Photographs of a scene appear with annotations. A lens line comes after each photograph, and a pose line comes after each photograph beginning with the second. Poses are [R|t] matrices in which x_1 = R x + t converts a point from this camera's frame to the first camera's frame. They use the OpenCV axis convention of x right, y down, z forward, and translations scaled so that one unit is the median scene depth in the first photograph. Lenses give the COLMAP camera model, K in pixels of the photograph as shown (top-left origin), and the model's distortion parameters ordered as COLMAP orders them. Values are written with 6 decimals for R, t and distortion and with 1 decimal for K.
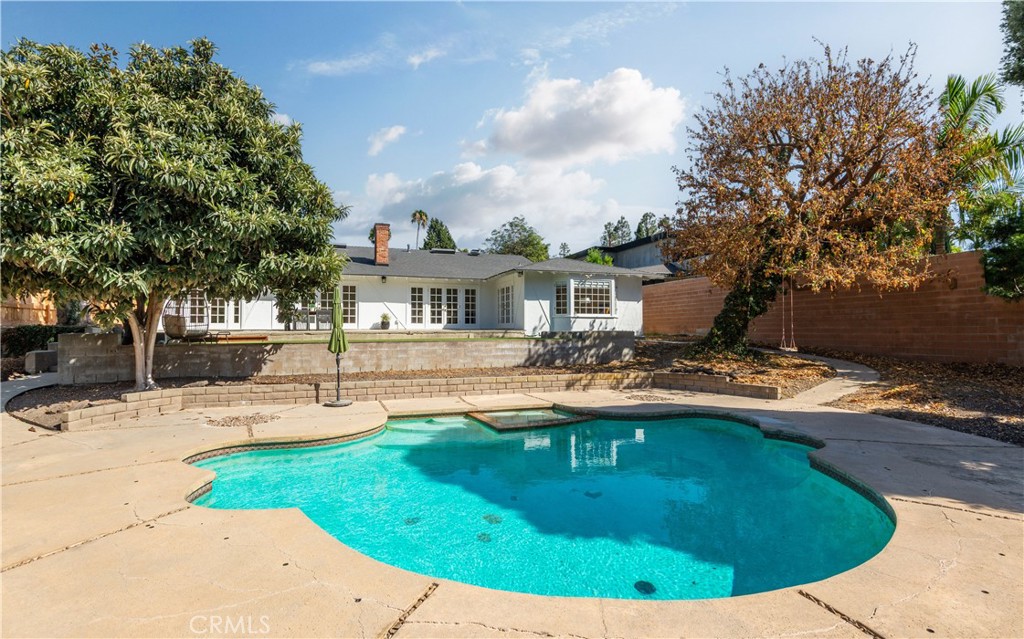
lens RADIAL K [[505.2, 0, 511.7], [0, 505.2, 323.1], [0, 0, 1]] dist [0.002927, -0.001392]
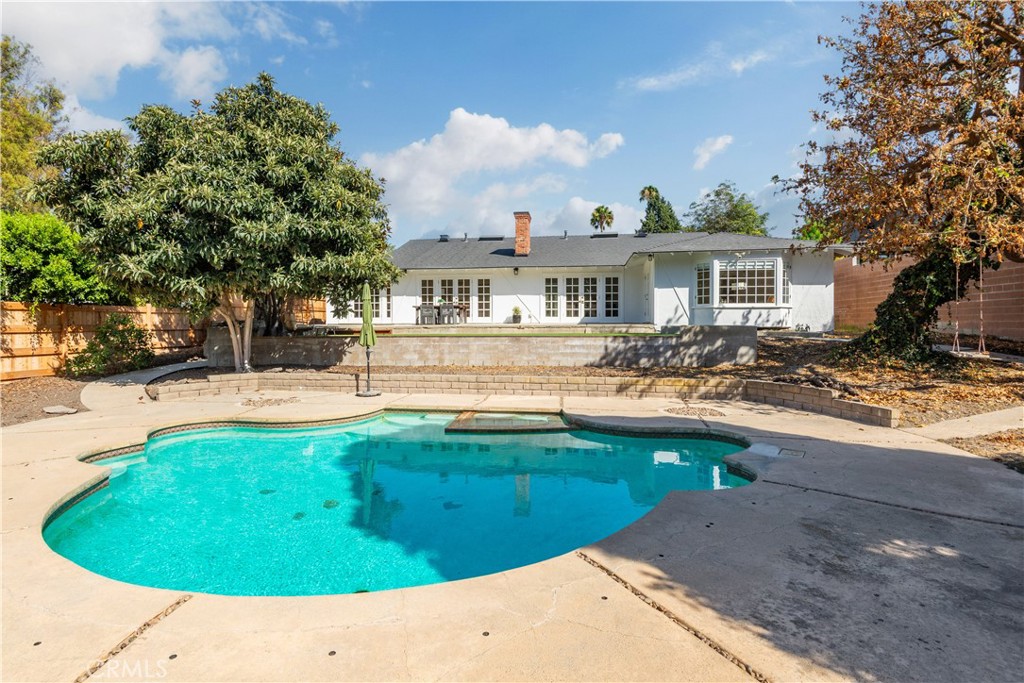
lens RADIAL K [[564.6, 0, 512.5], [0, 564.6, 337.2], [0, 0, 1]] dist [0.019370, 0.001456]
pose [[0.876364, 0.010767, -0.481530, 0.357089], [0.007972, 0.999289, 0.036853, -0.000900], [0.481584, -0.036136, 0.875655, 0.078145]]
